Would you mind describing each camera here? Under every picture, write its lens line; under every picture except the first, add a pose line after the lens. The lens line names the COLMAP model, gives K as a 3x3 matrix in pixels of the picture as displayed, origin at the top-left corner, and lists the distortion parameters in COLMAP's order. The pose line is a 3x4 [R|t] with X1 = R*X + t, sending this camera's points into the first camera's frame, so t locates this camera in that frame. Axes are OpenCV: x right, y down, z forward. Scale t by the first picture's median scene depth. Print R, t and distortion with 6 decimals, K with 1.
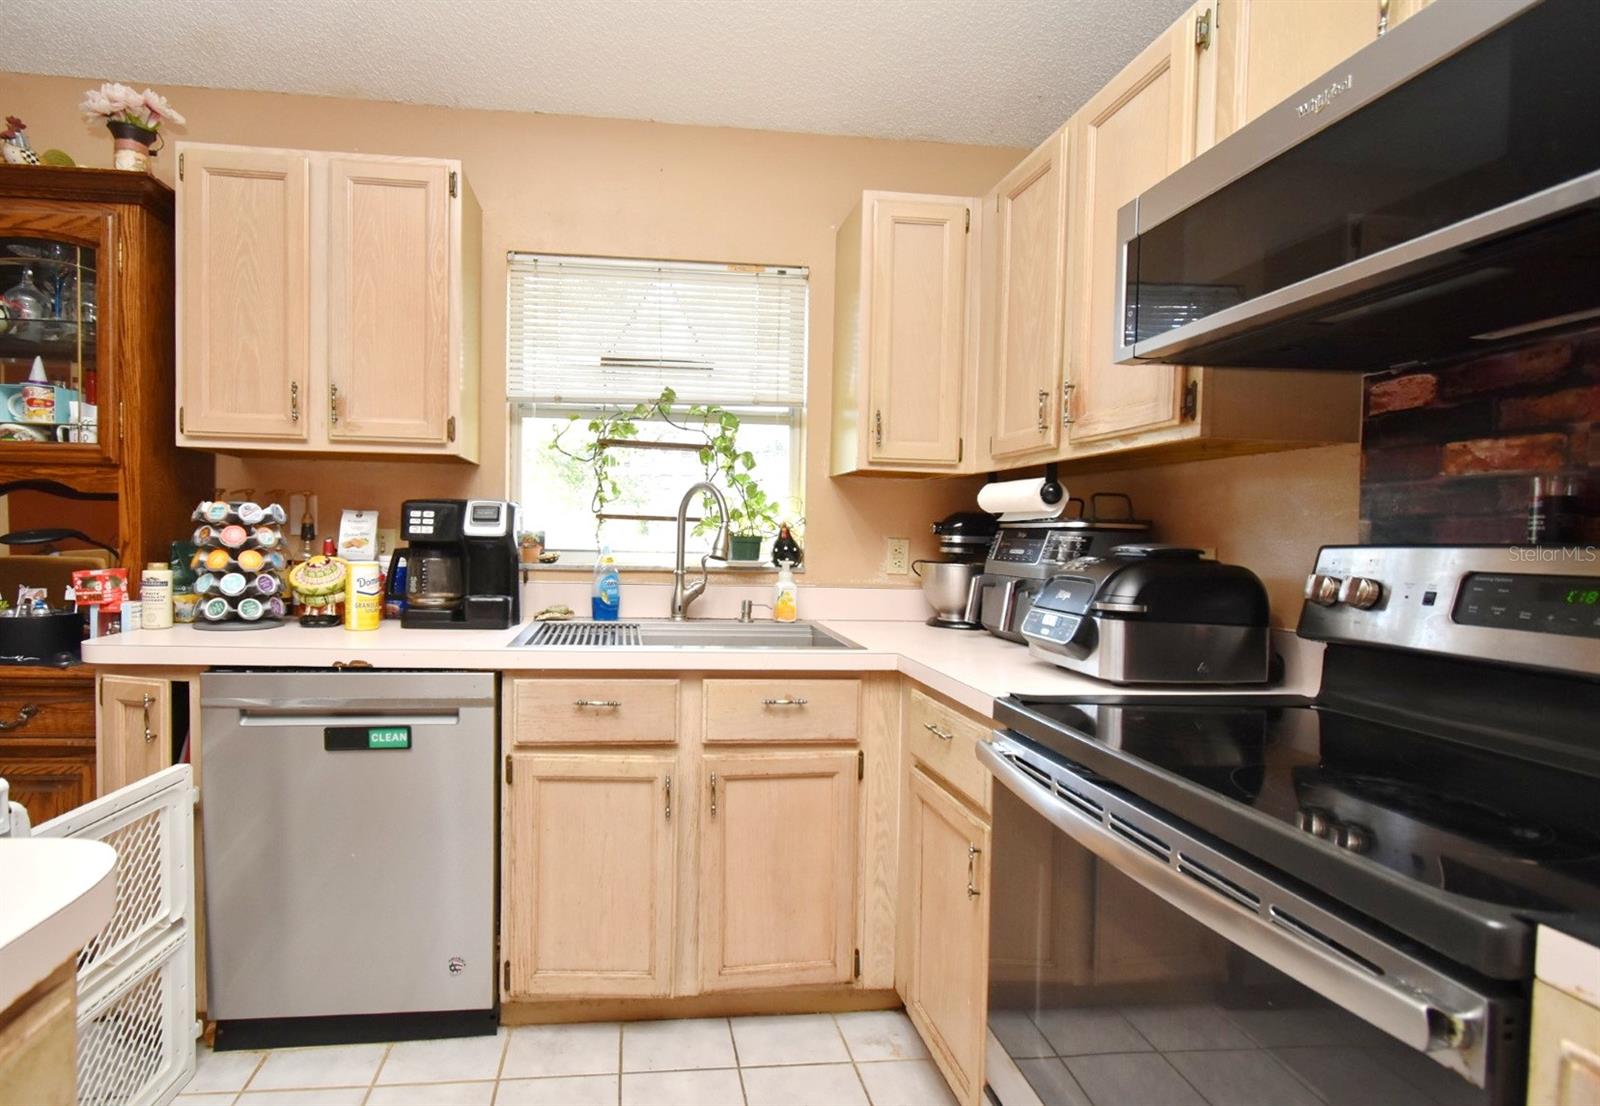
lens RADIAL K [[767.1, 0, 705.2], [0, 767.1, 539.8], [0, 0, 1]] dist [0.015303, -0.000286]
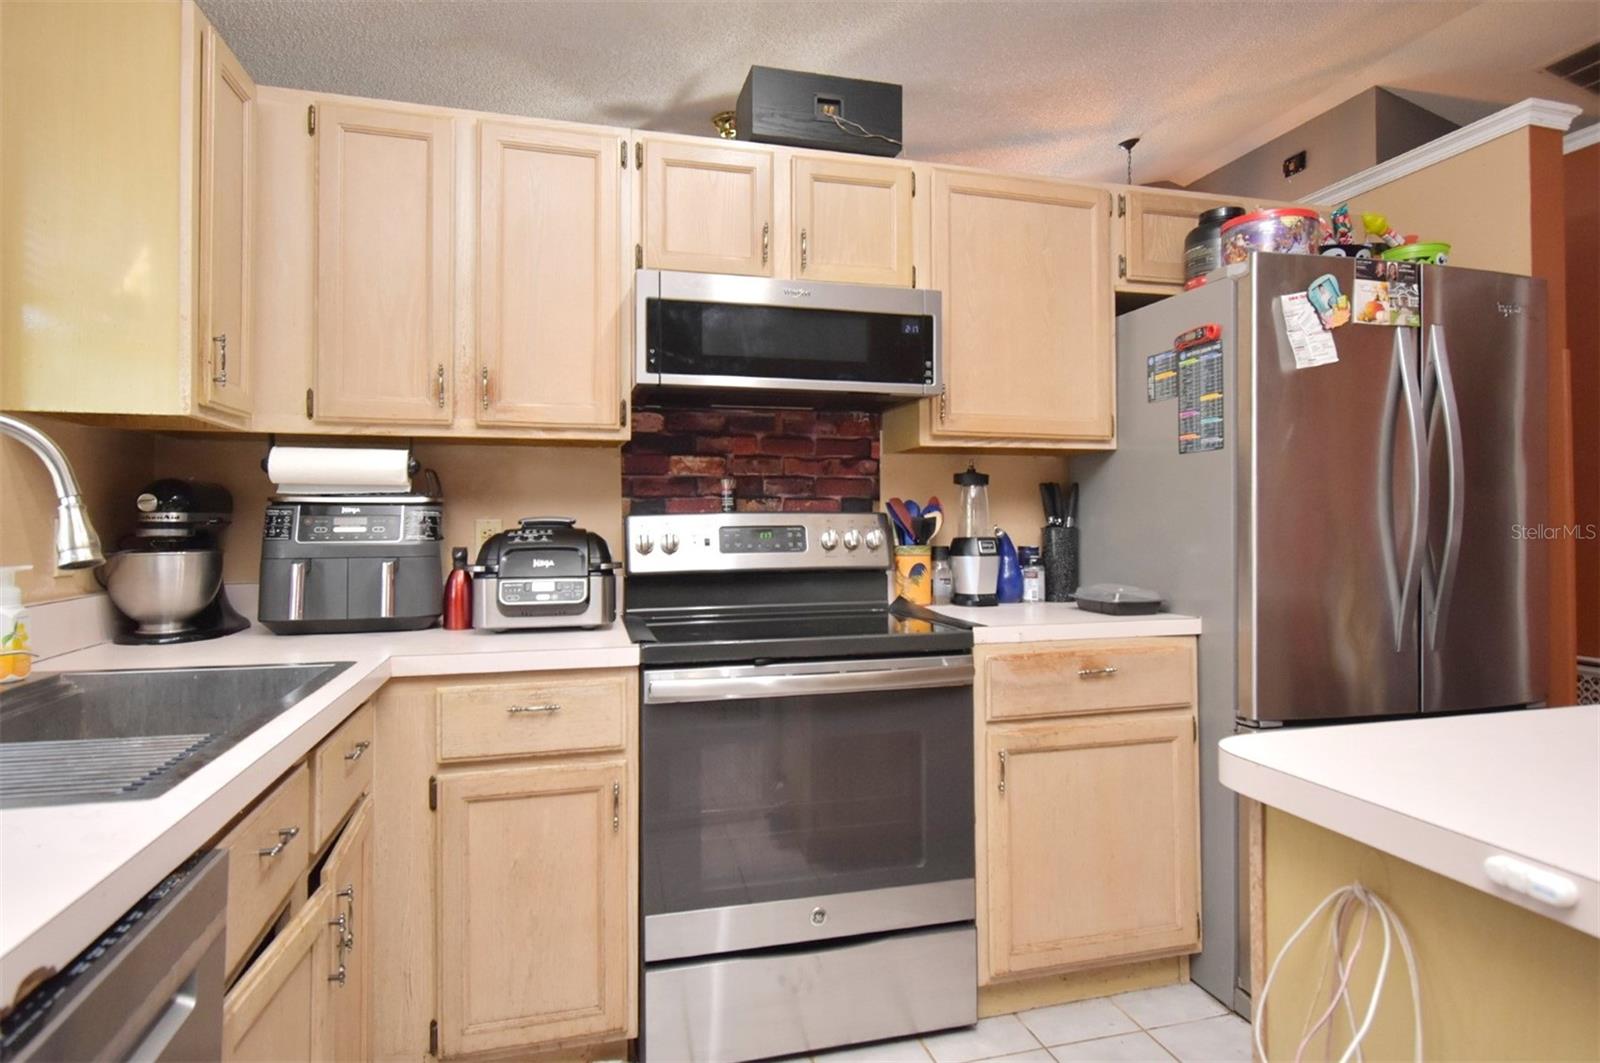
lens RADIAL K [[894.0, 0, 832.0], [0, 894.0, 510.9], [0, 0, 1]] dist [0.021684, 0.000018]
pose [[-0.187577, -0.017880, 0.982087, -0.719568], [0.005147, 0.999803, 0.019185, -0.022746], [-0.982236, 0.008654, -0.187448, 0.652751]]
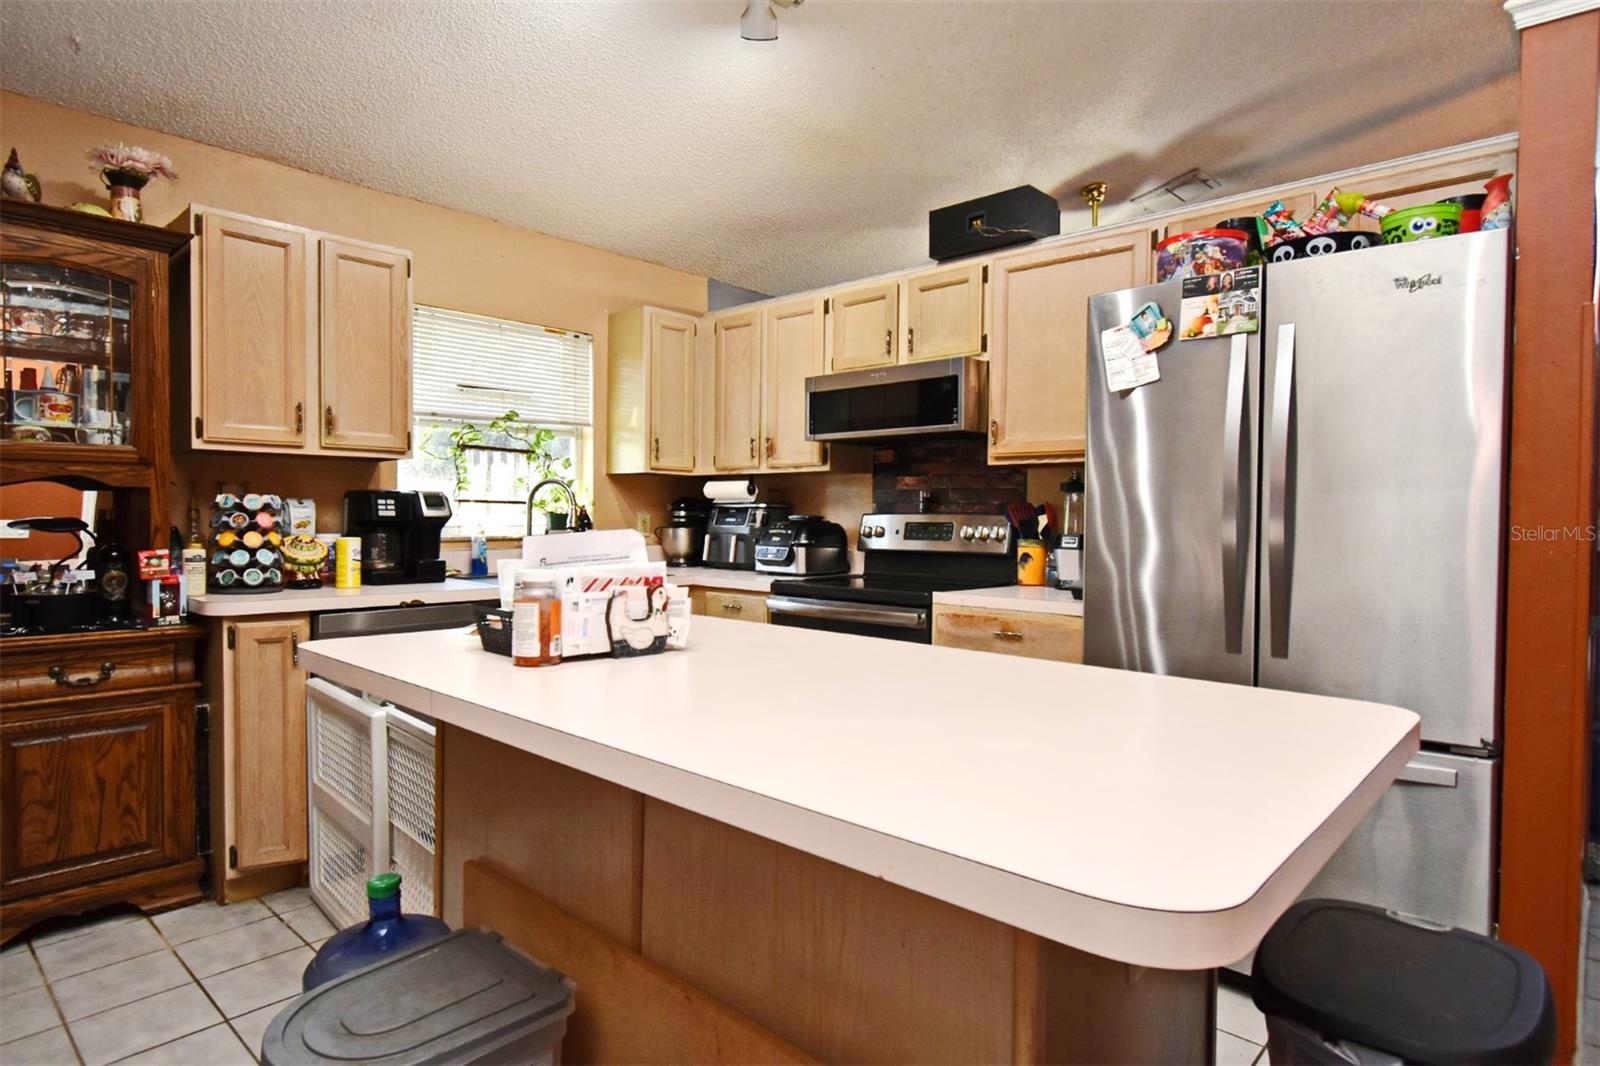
lens RADIAL K [[894.0, 0, 799.6], [0, 894.0, 529.7], [0, 0, 1]] dist [0.021684, 0.000018]
pose [[0.739709, -0.028400, 0.672328, -0.927943], [0.013781, 0.999539, 0.027060, -0.016903], [-0.672786, -0.010751, 0.739759, -0.713516]]
